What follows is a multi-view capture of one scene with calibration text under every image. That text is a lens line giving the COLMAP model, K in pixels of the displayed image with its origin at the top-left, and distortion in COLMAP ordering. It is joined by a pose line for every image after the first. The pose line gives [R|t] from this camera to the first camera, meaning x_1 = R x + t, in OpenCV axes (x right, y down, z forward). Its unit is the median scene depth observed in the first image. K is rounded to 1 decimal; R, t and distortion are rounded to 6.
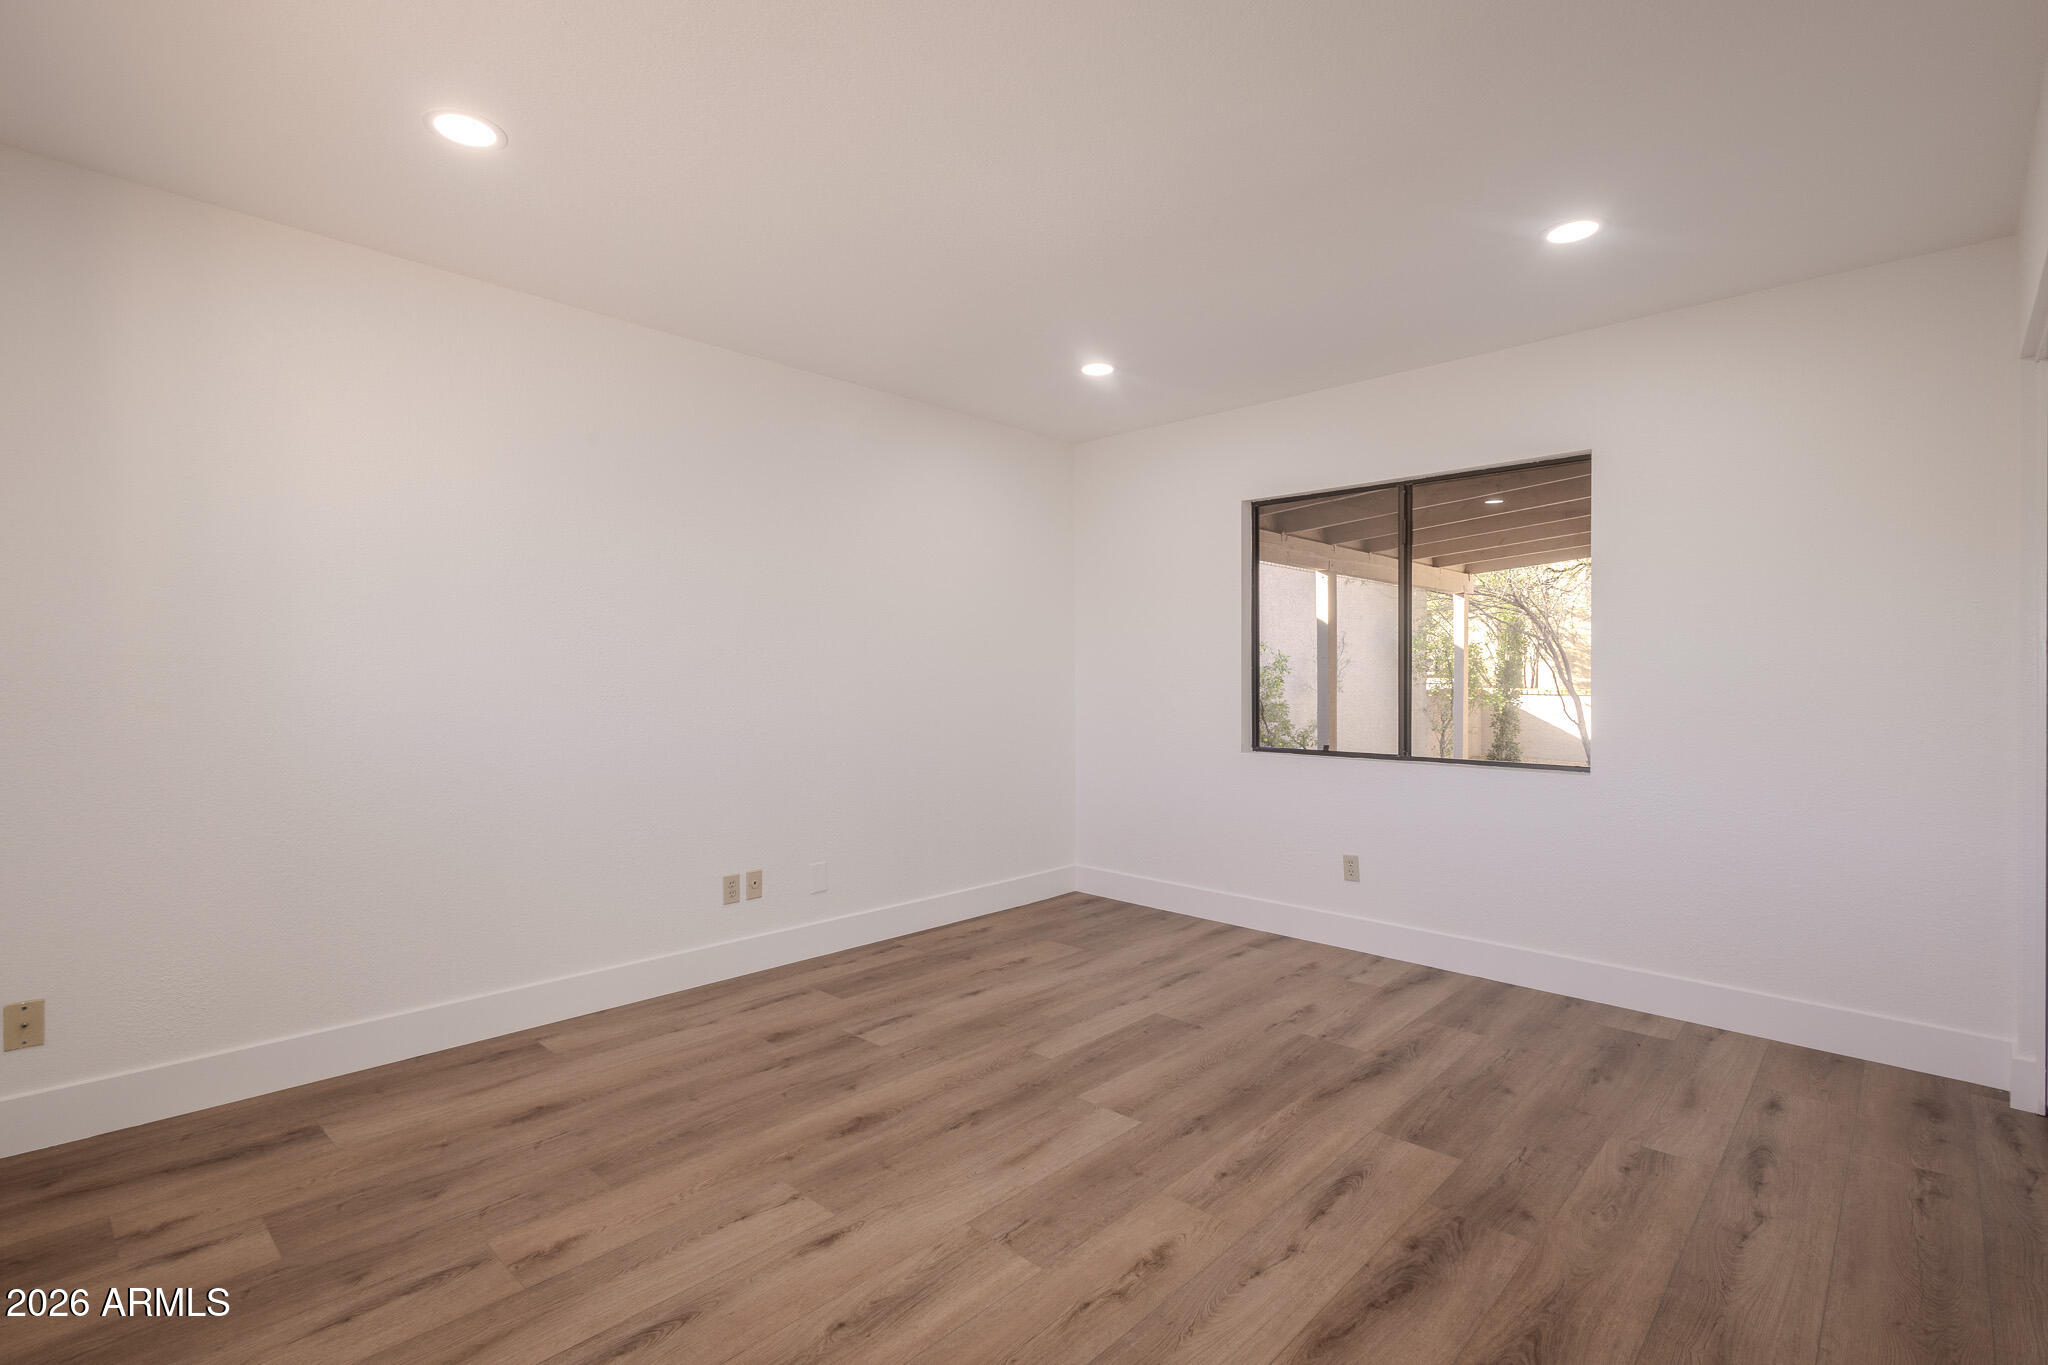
lens RADIAL K [[967.9, 0, 1019.0], [0, 967.9, 679.7], [0, 0, 1]] dist [0.002735, -0.000577]
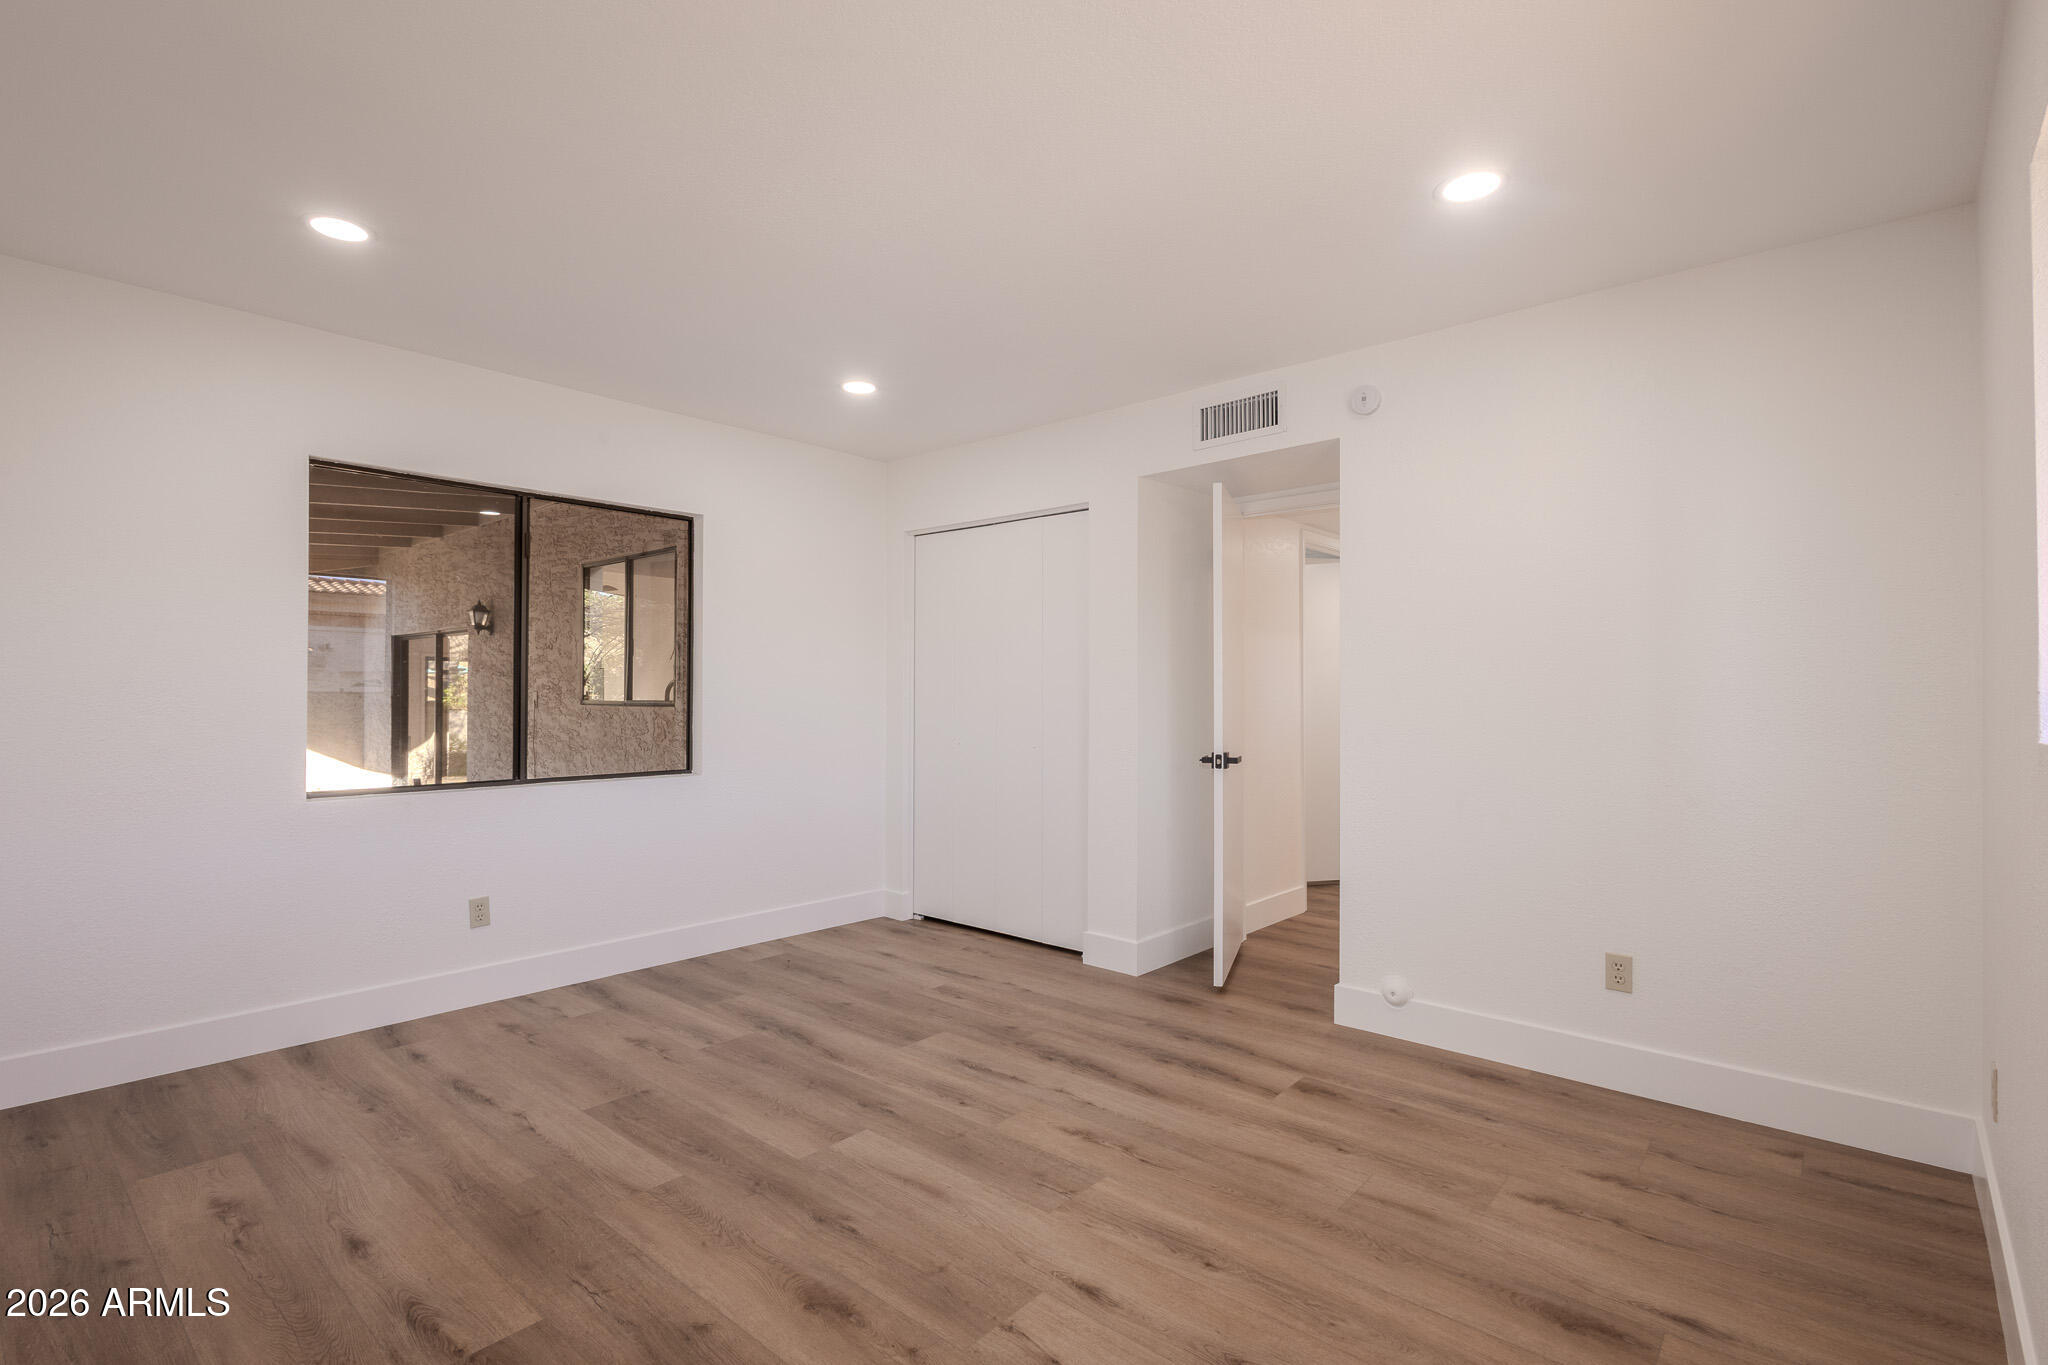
lens RADIAL K [[967.9, 0, 1019.0], [0, 967.9, 679.7], [0, 0, 1]] dist [0.002735, -0.000577]
pose [[-0.054229, 0.011696, 0.998460, -0.785876], [0.002670, 0.999930, -0.011568, -0.009918], [-0.998525, 0.002039, -0.054256, 0.760037]]
